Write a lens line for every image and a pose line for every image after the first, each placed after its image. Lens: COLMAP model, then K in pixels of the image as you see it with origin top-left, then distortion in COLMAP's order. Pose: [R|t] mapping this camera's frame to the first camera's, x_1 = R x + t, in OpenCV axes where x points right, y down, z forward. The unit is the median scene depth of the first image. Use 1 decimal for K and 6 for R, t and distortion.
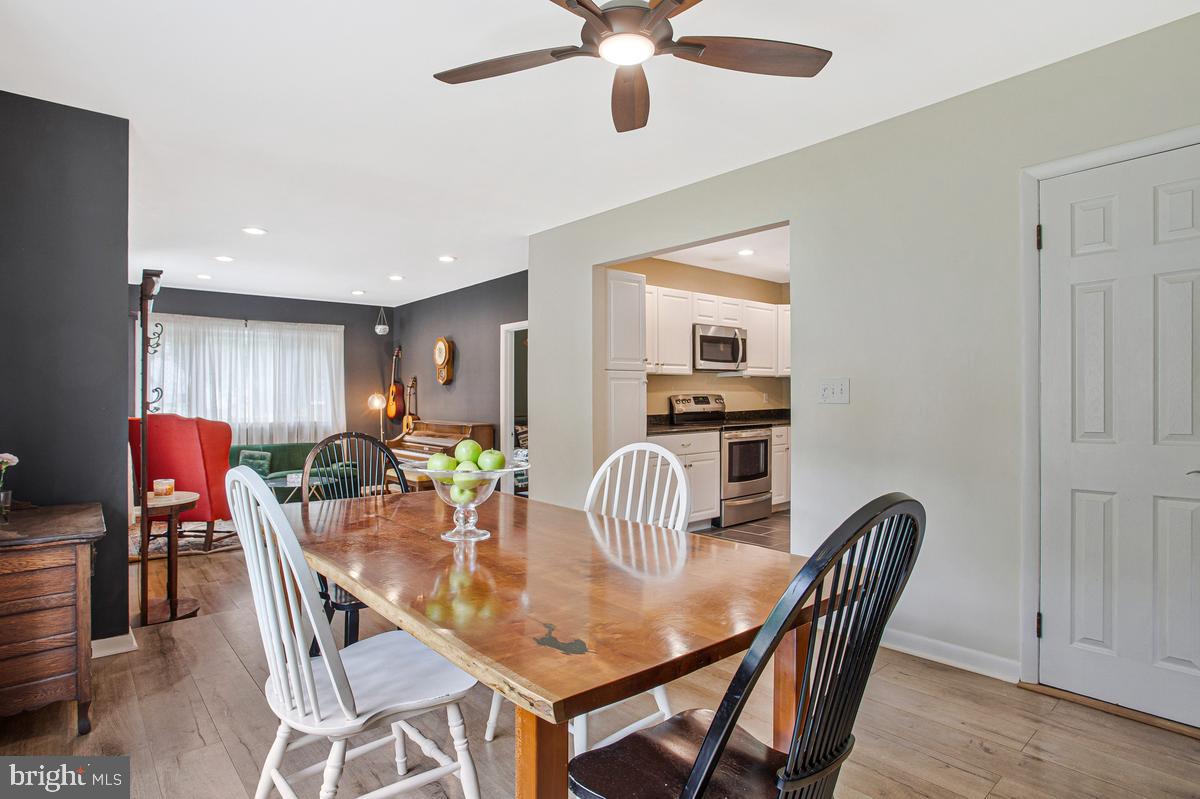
lens RADIAL K [[604.3, 0, 582.9], [0, 604.3, 399.7], [0, 0, 1]] dist [-0.054935, 0.023827]
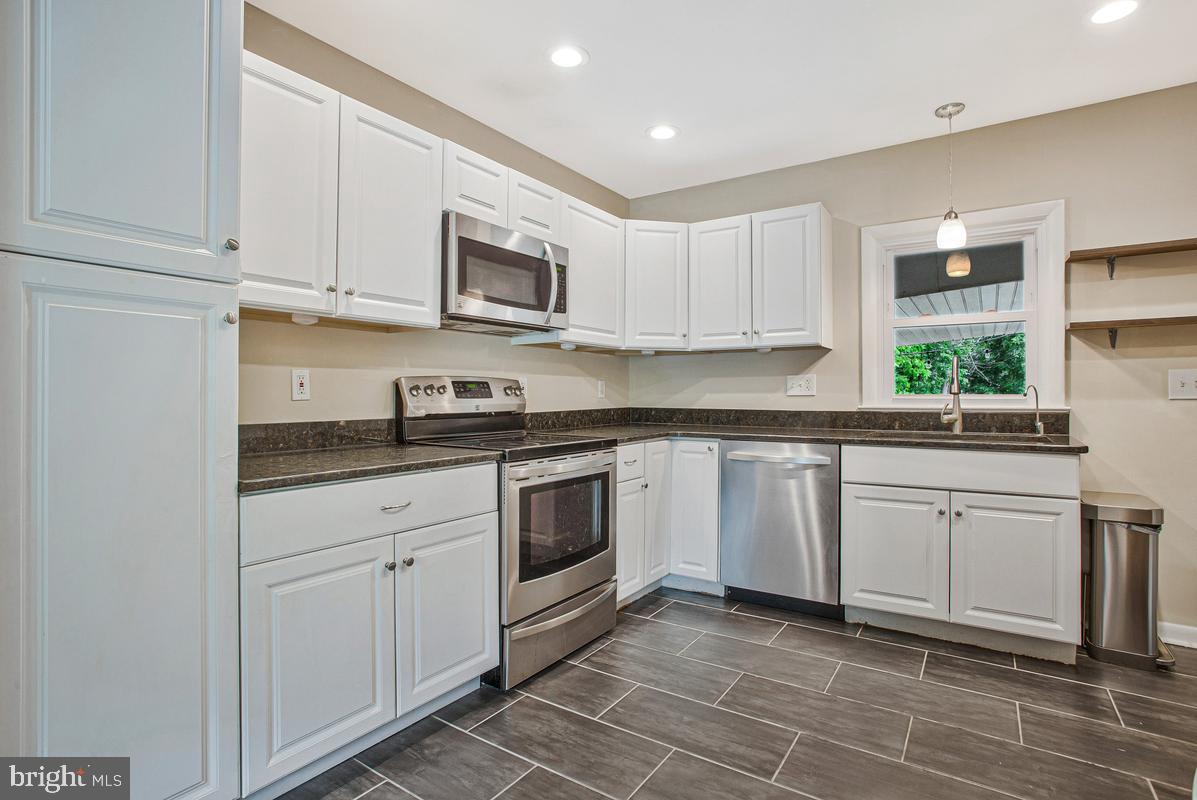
lens RADIAL K [[602.8, 0, 591.6], [0, 602.8, 393.8], [0, 0, 1]] dist [-0.054935, 0.023827]
pose [[0.958983, 0.007023, 0.283376, 0.157871], [-0.004966, 0.999956, -0.007976, 0.007992], [-0.283420, 0.006241, 0.958976, 0.541004]]
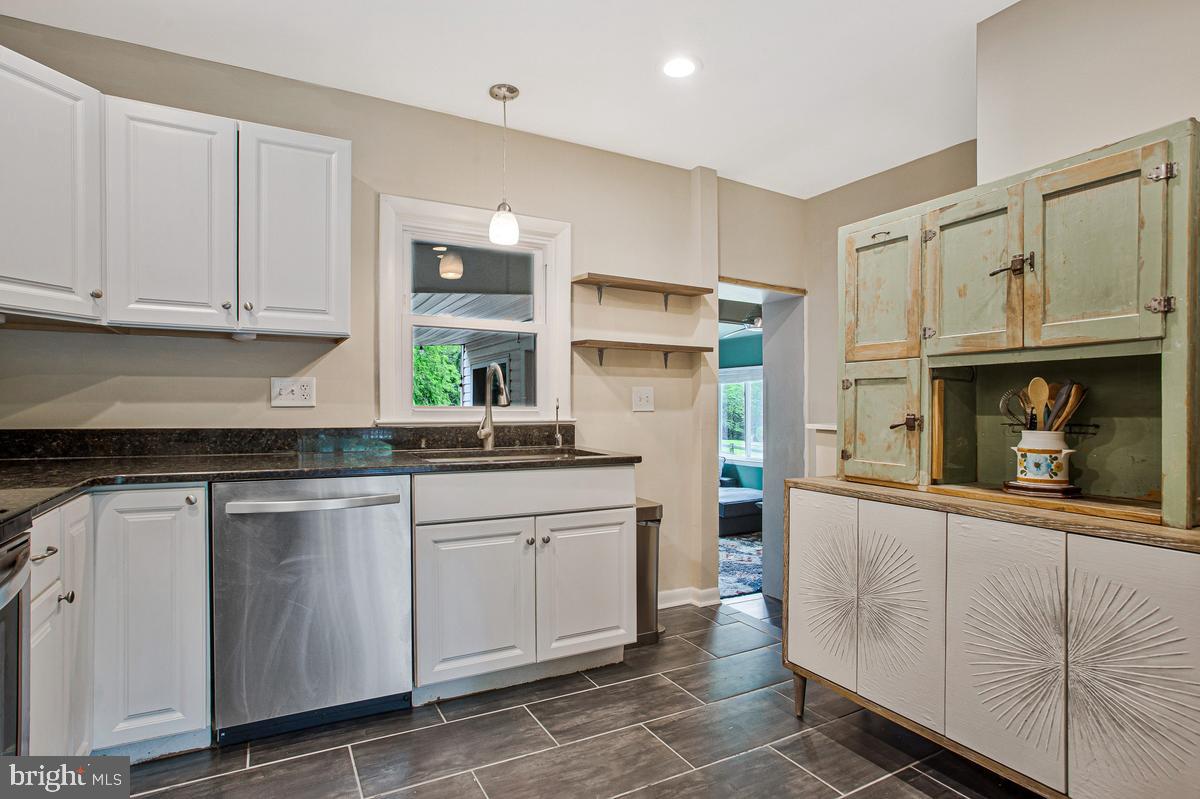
lens RADIAL K [[604.3, 0, 602.7], [0, 604.3, 408.3], [0, 0, 1]] dist [-0.054935, 0.023827]
pose [[0.182655, 0.003660, 0.983170, 0.155217], [-0.004334, 0.999986, -0.002917, 0.005149], [-0.983167, -0.003728, 0.182669, 0.783899]]
